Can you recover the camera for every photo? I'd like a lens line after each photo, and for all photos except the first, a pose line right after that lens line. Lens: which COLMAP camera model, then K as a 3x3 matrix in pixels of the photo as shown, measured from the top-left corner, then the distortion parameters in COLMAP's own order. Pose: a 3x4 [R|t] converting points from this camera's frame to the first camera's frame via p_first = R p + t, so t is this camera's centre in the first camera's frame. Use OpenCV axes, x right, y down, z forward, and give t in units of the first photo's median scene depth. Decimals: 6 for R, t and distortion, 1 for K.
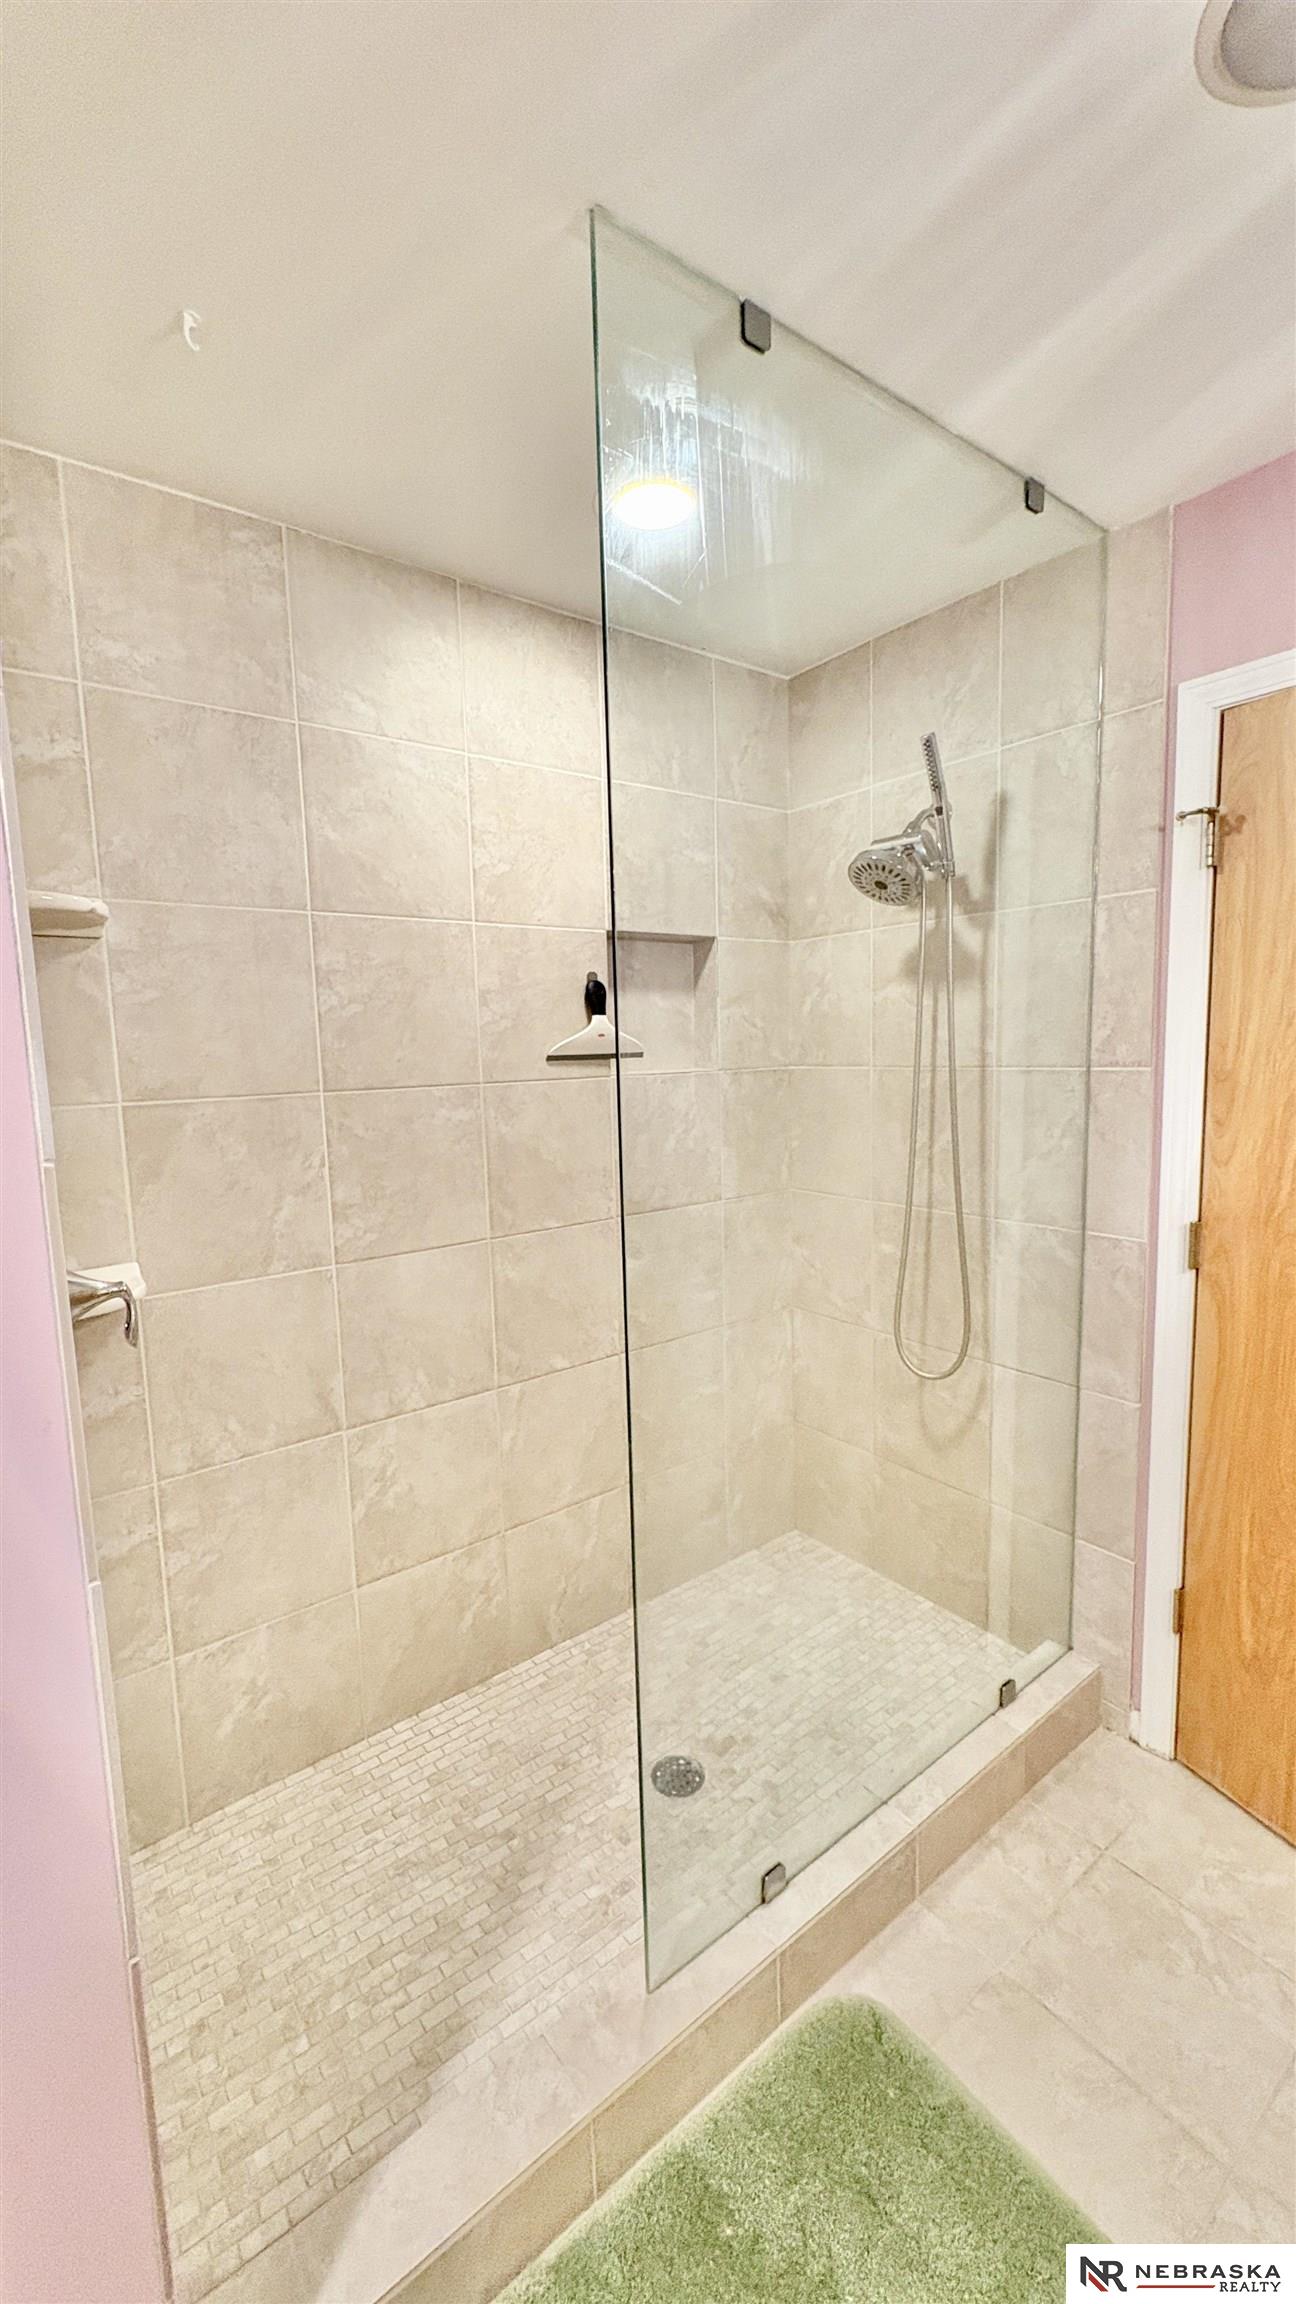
lens RADIAL K [[915.6, 0, 648.9], [0, 915.6, 1151.2], [0, 0, 1]] dist [0.000504, -0.000492]
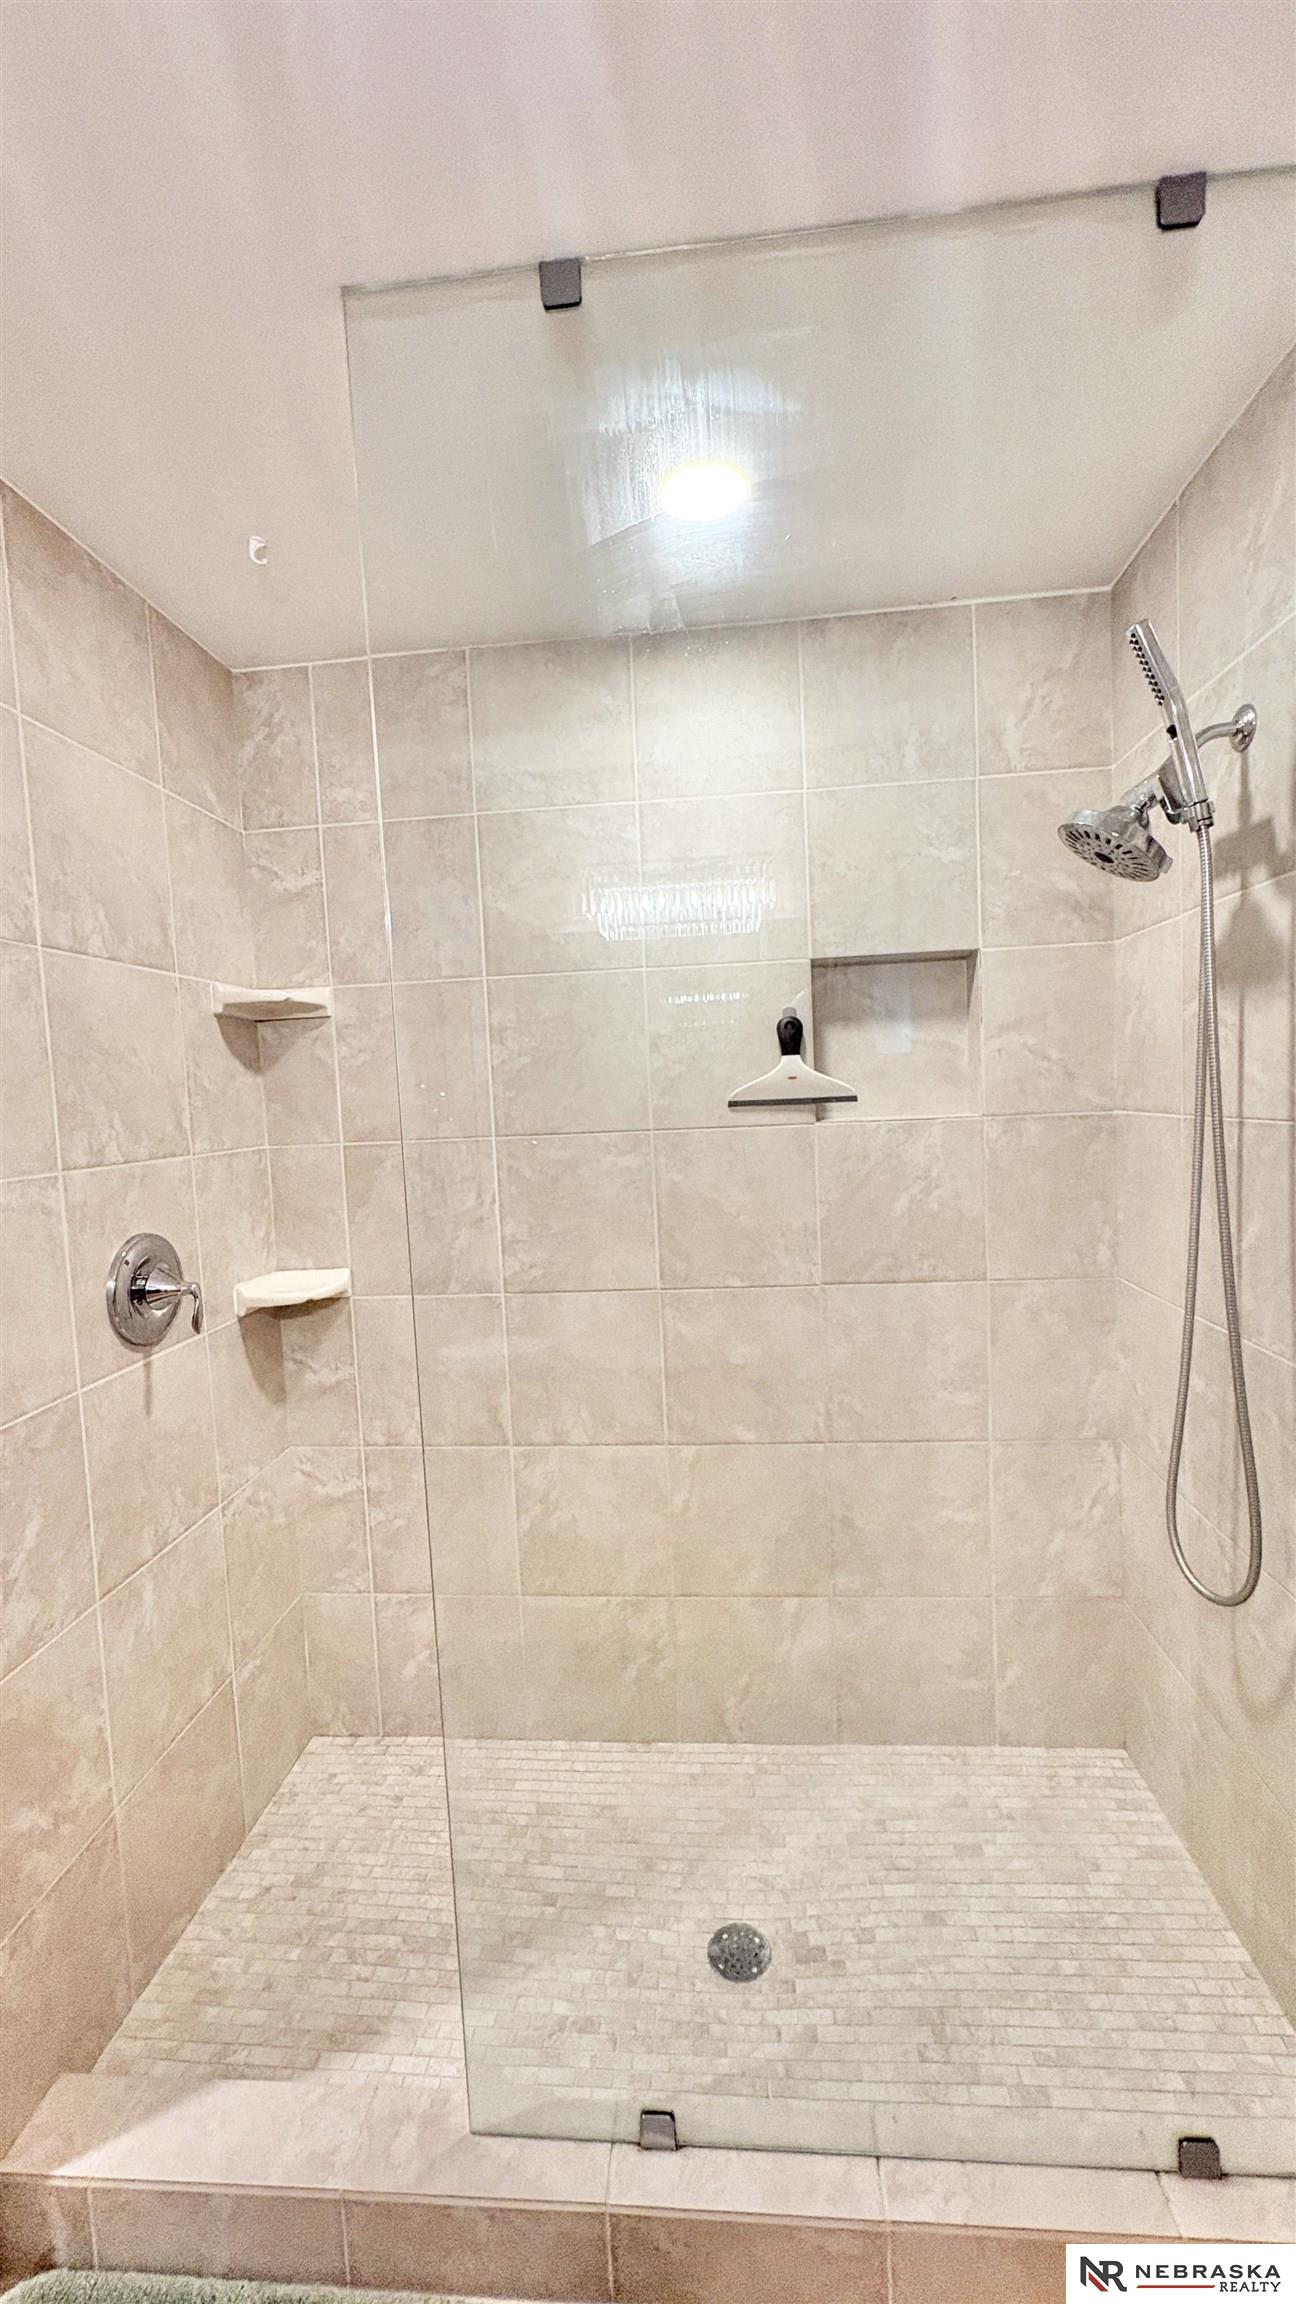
lens RADIAL K [[915.6, 0, 648.9], [0, 915.6, 1151.2], [0, 0, 1]] dist [0.000504, -0.000492]
pose [[0.740462, 0.038786, -0.670978, 0.492994], [-0.054029, 0.998538, -0.001903, -0.051231], [0.669923, 0.037662, 0.741475, 0.276708]]
